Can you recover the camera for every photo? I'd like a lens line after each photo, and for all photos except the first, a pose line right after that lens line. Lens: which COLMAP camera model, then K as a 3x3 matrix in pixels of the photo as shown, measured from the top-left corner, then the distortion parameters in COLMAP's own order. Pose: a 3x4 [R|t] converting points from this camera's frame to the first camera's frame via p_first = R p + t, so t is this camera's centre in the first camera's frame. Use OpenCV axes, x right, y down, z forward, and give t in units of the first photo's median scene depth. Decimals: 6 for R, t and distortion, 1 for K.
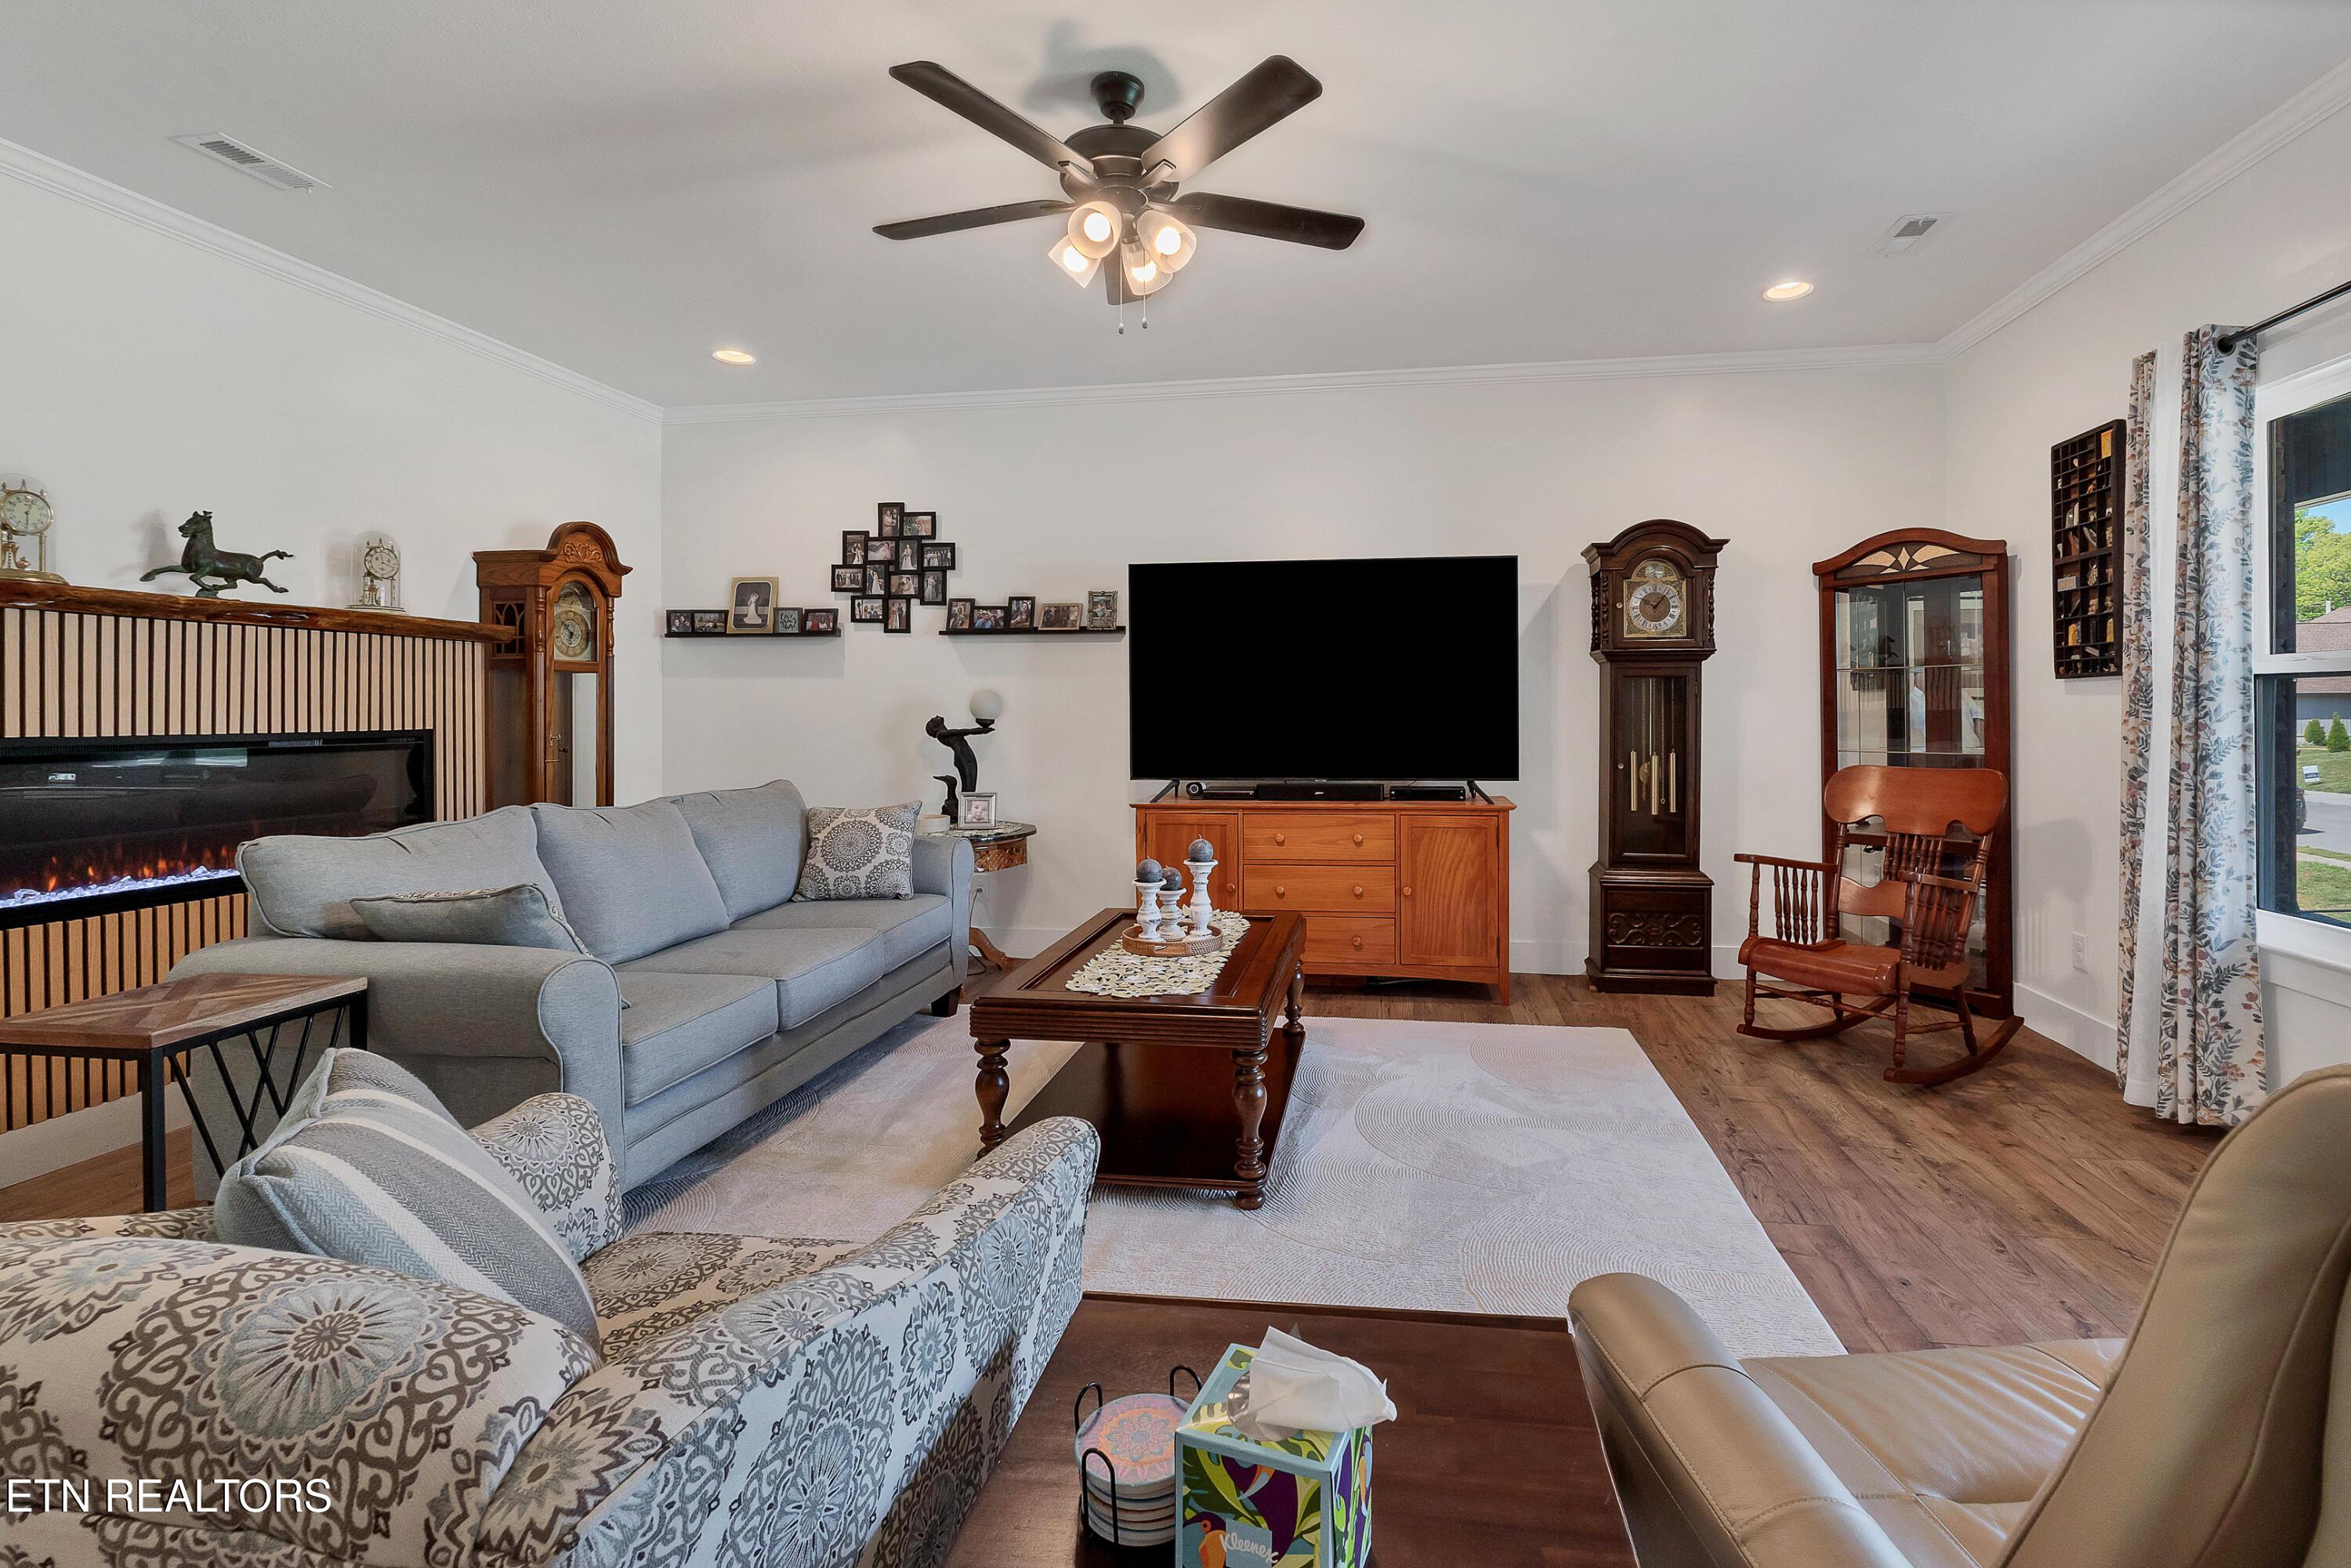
lens RADIAL K [[1054.5, 0, 1250.1], [0, 1054.5, 716.1], [0, 0, 1]] dist [-0.011895, 0.000136]
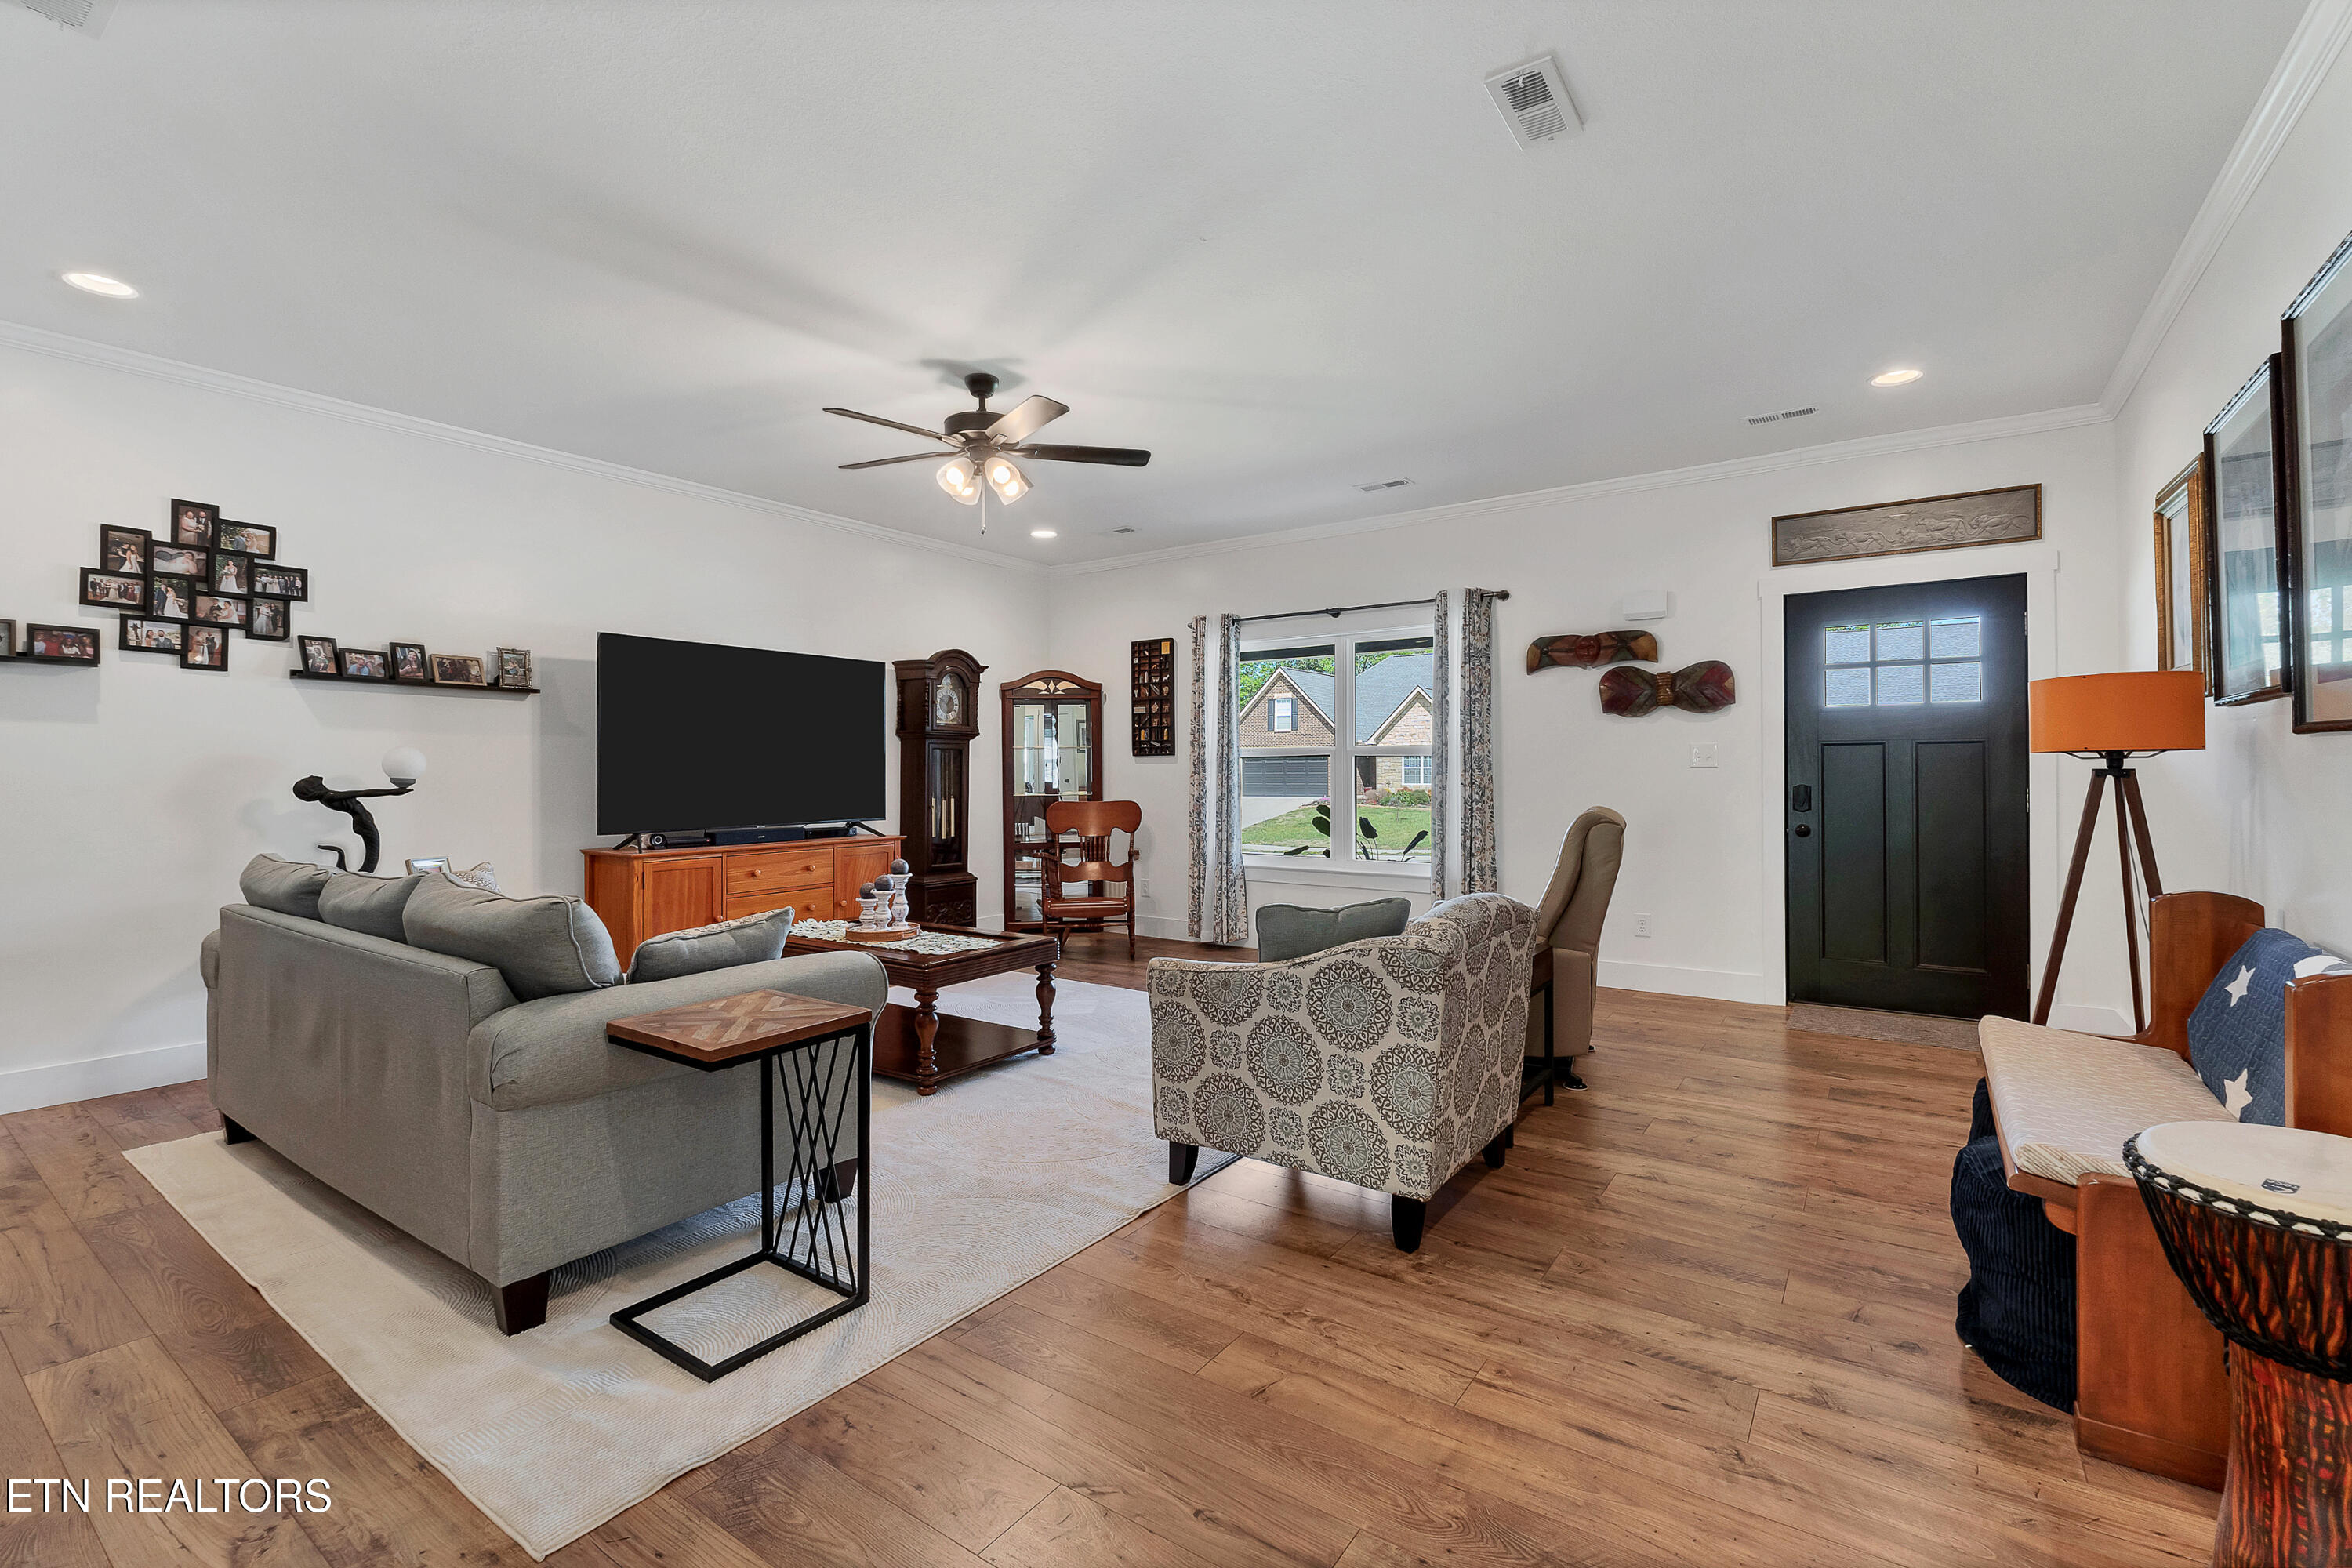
lens RADIAL K [[987.9, 0, 1180.0], [0, 987.9, 773.6], [0, 0, 1]] dist [-0.004240, 0.000269]
pose [[0.465624, -0.000010, 0.884982, -0.675174], [0.003431, 0.999993, -0.001794, 0.002014], [-0.884976, 0.003872, 0.465621, 0.018620]]
